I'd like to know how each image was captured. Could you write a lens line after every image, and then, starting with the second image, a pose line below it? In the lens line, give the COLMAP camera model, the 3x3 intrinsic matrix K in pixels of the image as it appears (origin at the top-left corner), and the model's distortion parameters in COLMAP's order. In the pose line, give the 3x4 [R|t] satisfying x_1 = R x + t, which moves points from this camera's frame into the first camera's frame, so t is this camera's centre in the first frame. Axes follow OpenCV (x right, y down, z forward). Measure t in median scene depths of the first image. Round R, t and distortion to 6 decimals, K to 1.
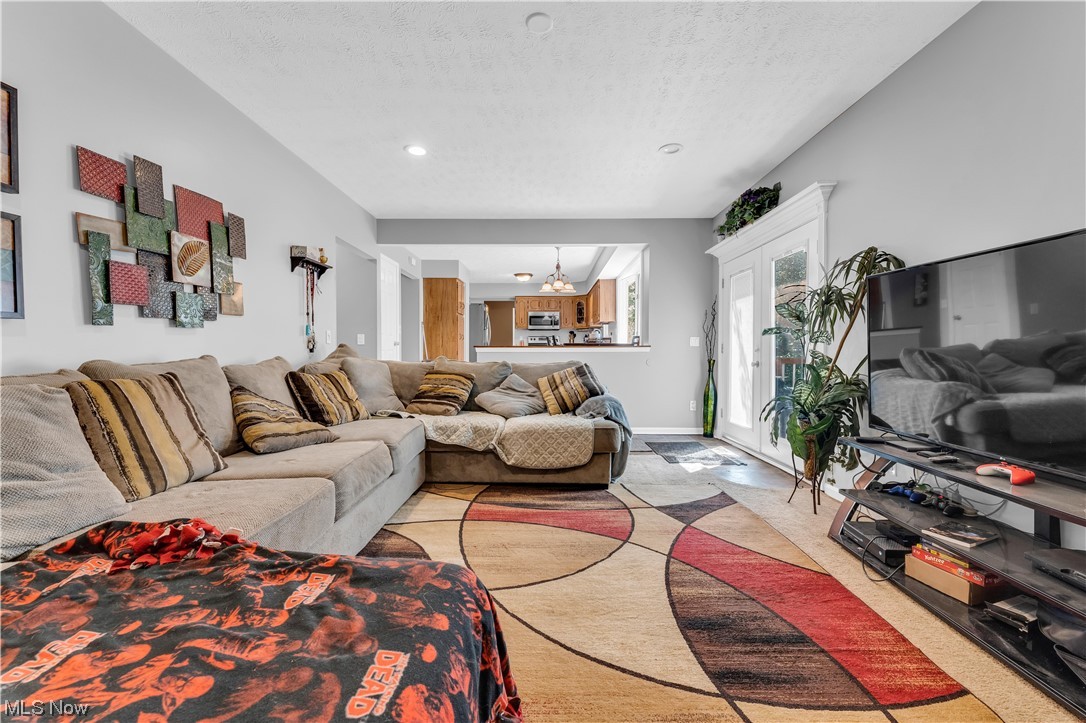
lens RADIAL K [[444.2, 0, 539.6], [0, 444.2, 358.3], [0, 0, 1]] dist [0.000653, -0.000003]
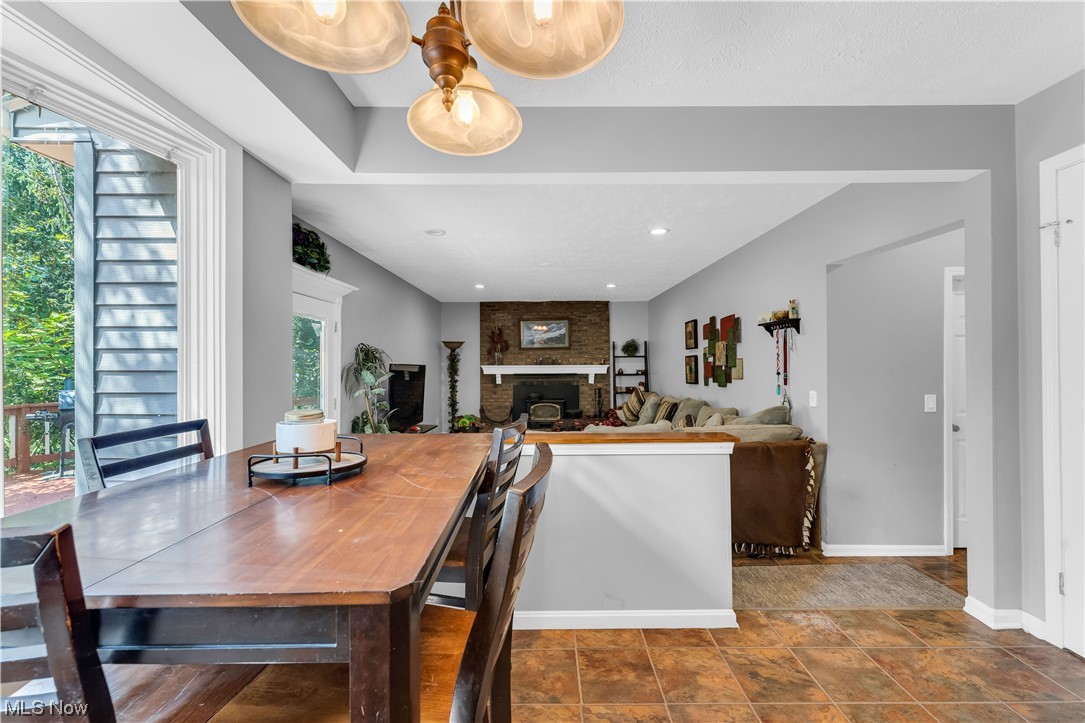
lens RADIAL K [[443.8, 0, 541.5], [0, 443.8, 360.8], [0, 0, 1]] dist [0.000653, -0.000003]
pose [[-0.999978, 0.003306, -0.005810, 0.049554], [0.003247, 0.999942, 0.010223, -0.264431], [0.005844, 0.010204, -0.999931, 3.743061]]
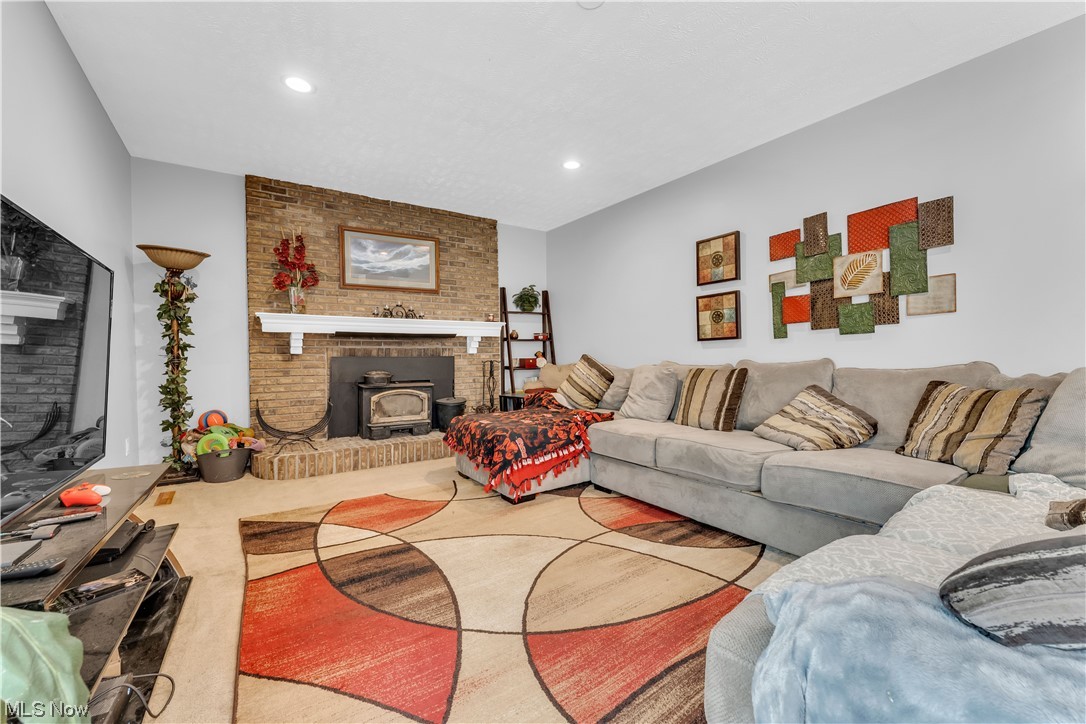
lens RADIAL K [[444.2, 0, 543.0], [0, 444.2, 361.7], [0, 0, 1]] dist [0.000653, -0.000003]
pose [[-0.822732, 0.011743, -0.568308, 0.653656], [-0.004789, 0.999608, 0.027587, -0.030543], [0.568409, 0.025419, -0.822353, 1.847798]]
